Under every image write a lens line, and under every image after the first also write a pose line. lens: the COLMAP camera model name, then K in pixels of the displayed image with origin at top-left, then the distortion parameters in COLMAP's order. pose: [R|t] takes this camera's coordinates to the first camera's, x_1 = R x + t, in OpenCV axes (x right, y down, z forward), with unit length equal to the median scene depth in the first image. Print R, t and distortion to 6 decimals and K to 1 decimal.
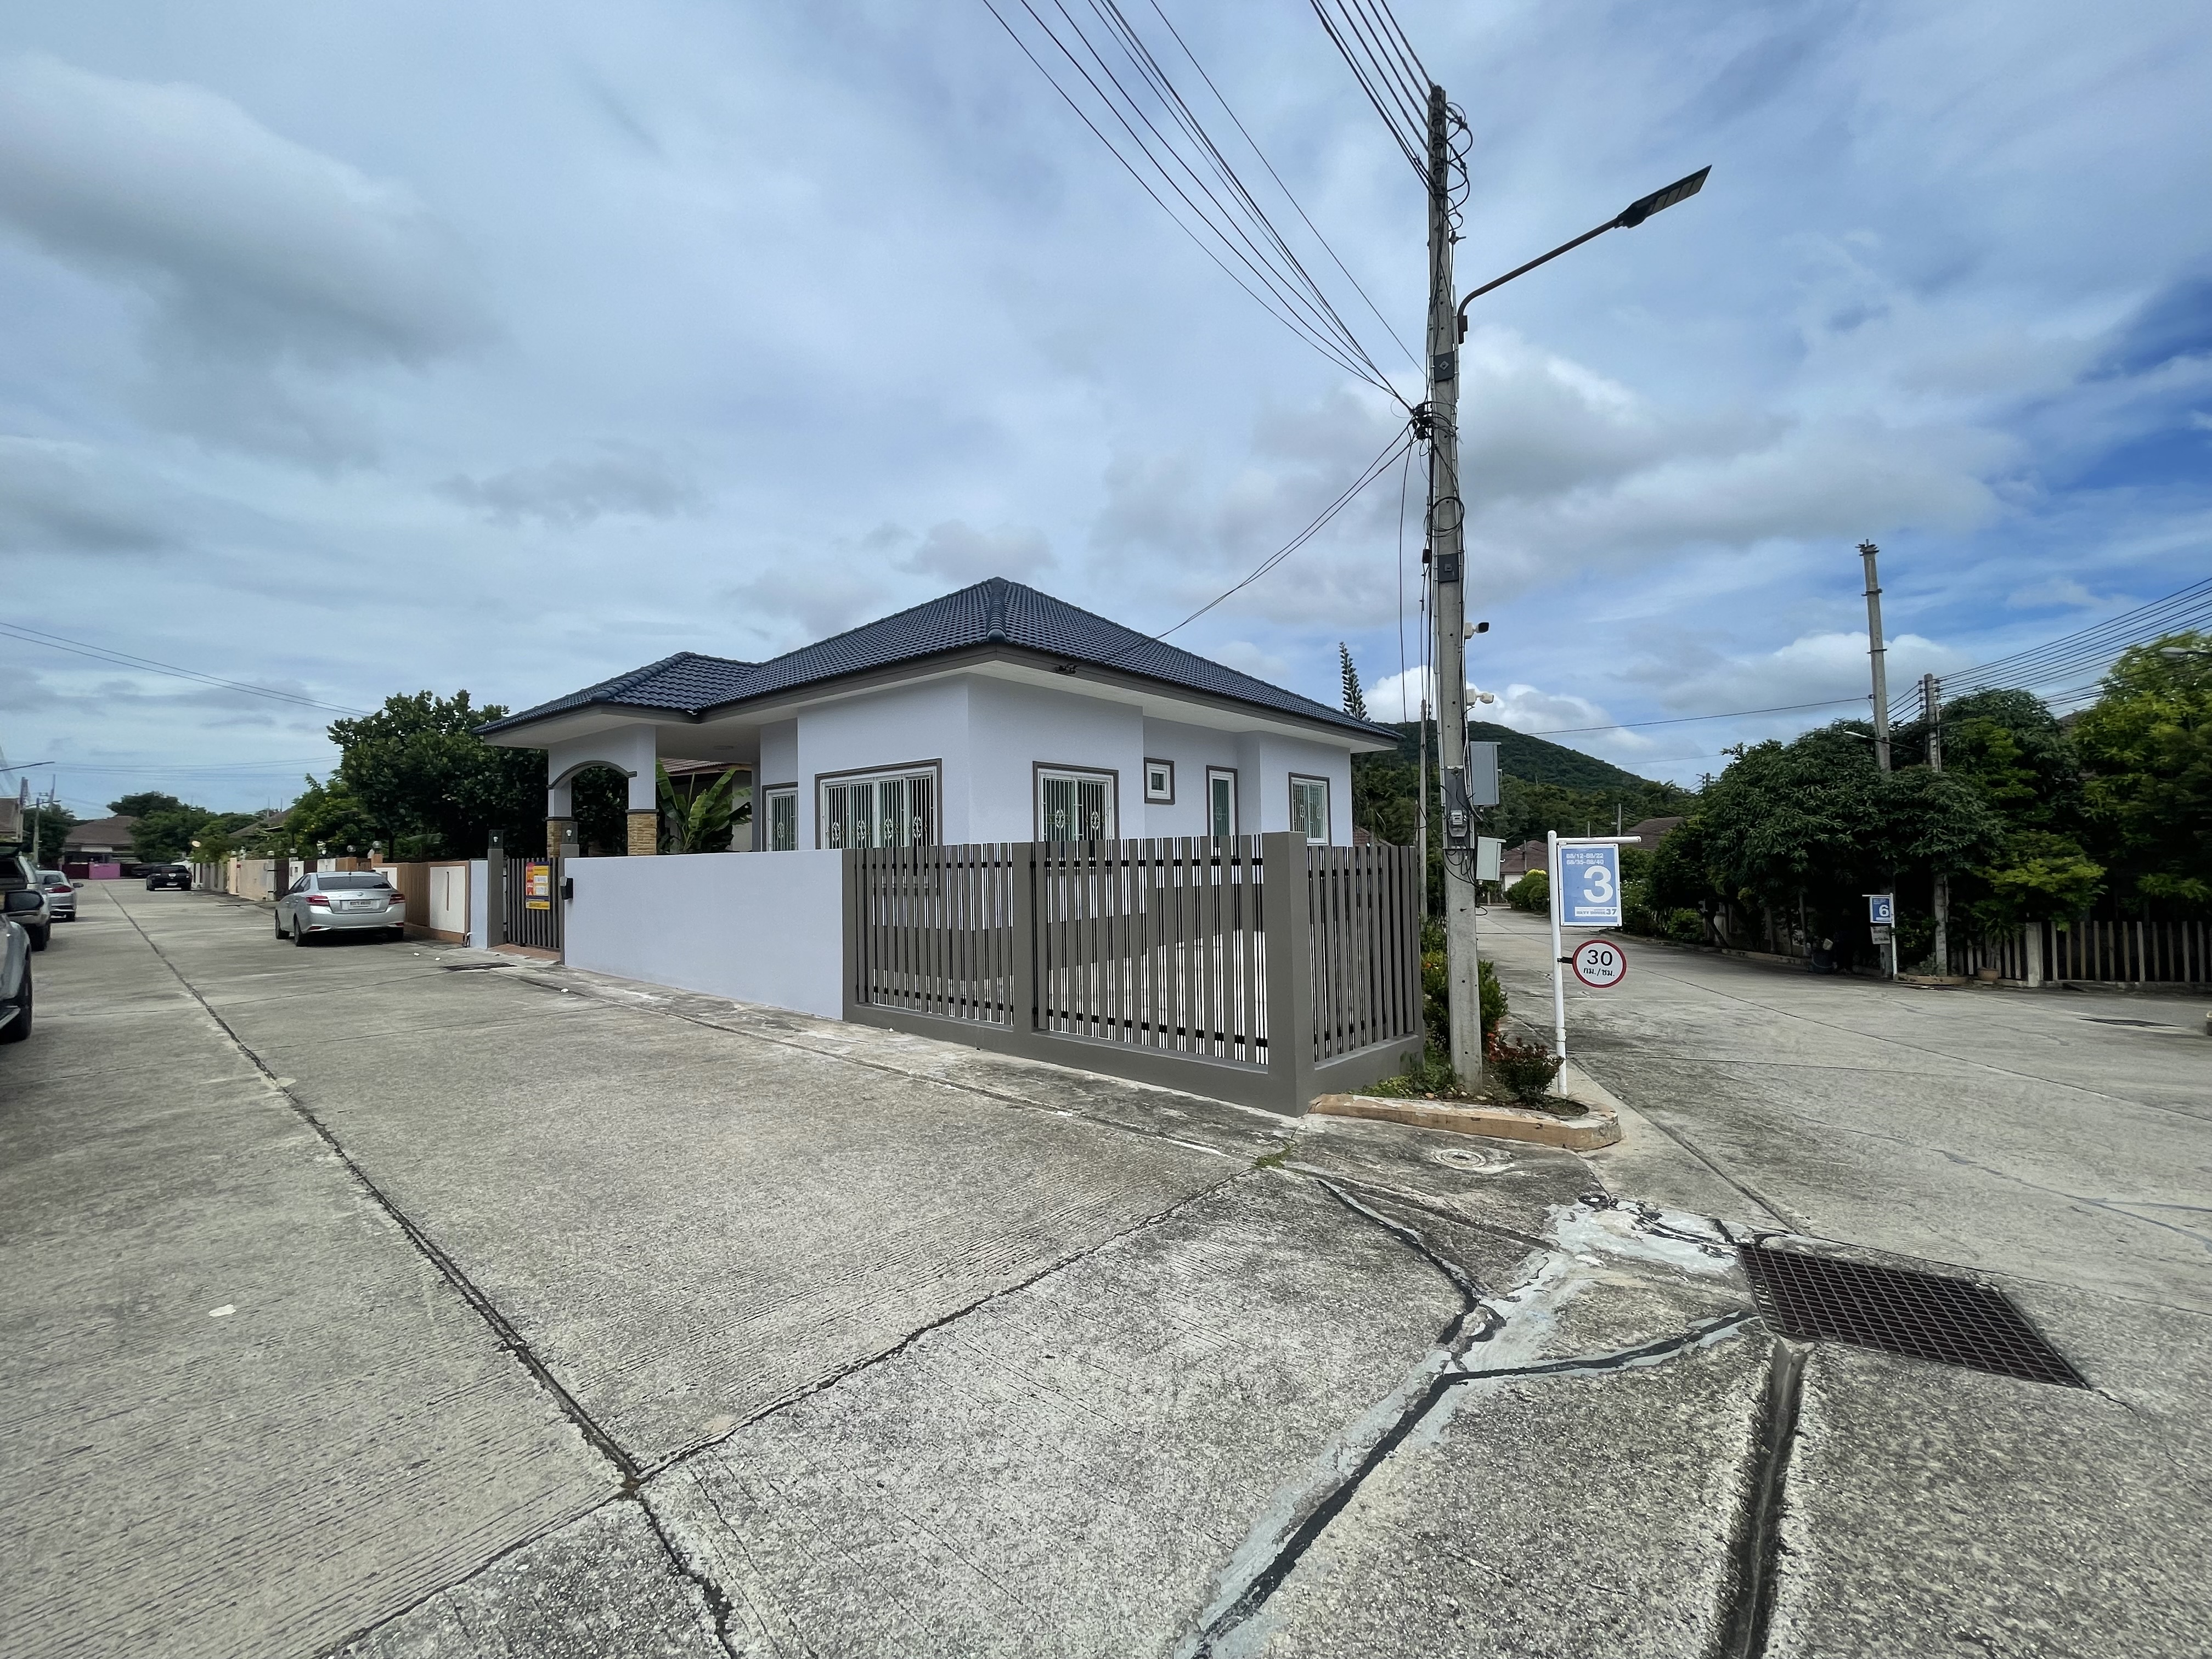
lens RADIAL K [[899.8, 0, 1097.2], [0, 899.8, 833.7], [0, 0, 1]] dist [-0.004286, 0.000490]
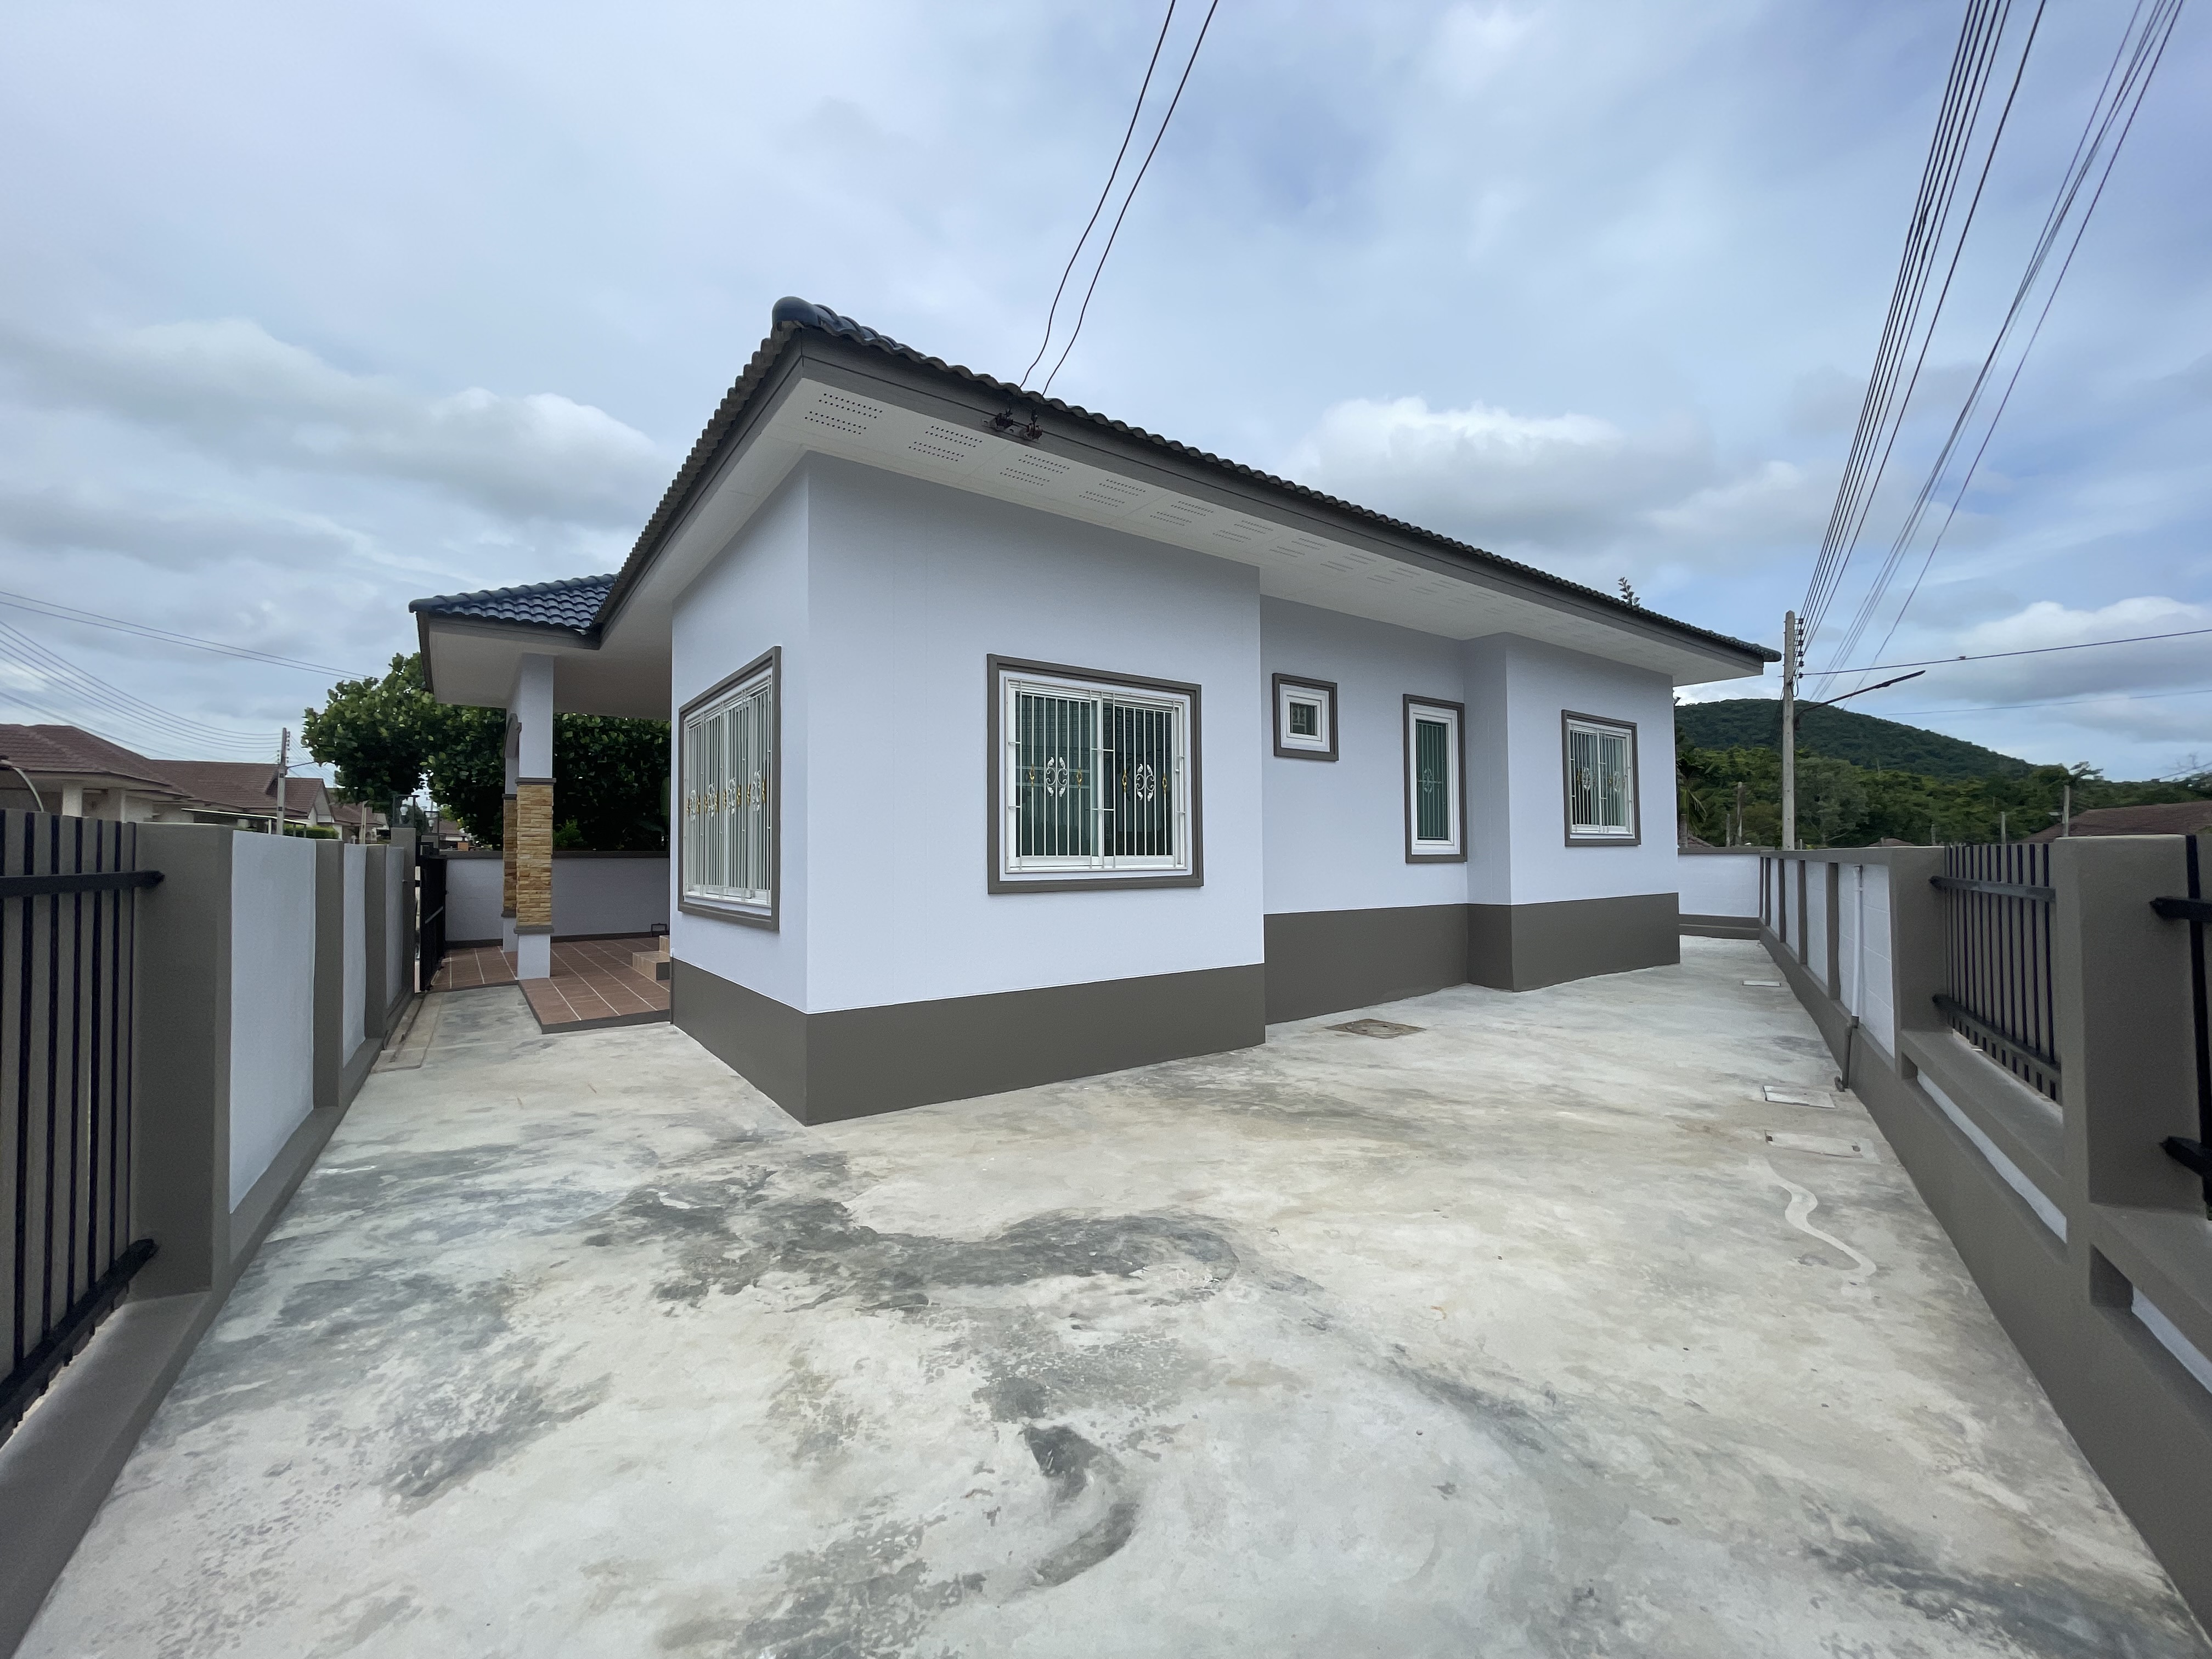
lens RADIAL K [[899.8, 0, 1102.6], [0, 899.8, 838.9], [0, 0, 1]] dist [-0.004286, 0.000490]
pose [[0.967664, 0.006941, -0.252146, 0.088014], [-0.003879, 0.999913, 0.012641, 0.009150], [0.252211, -0.011254, 0.967607, 0.436539]]
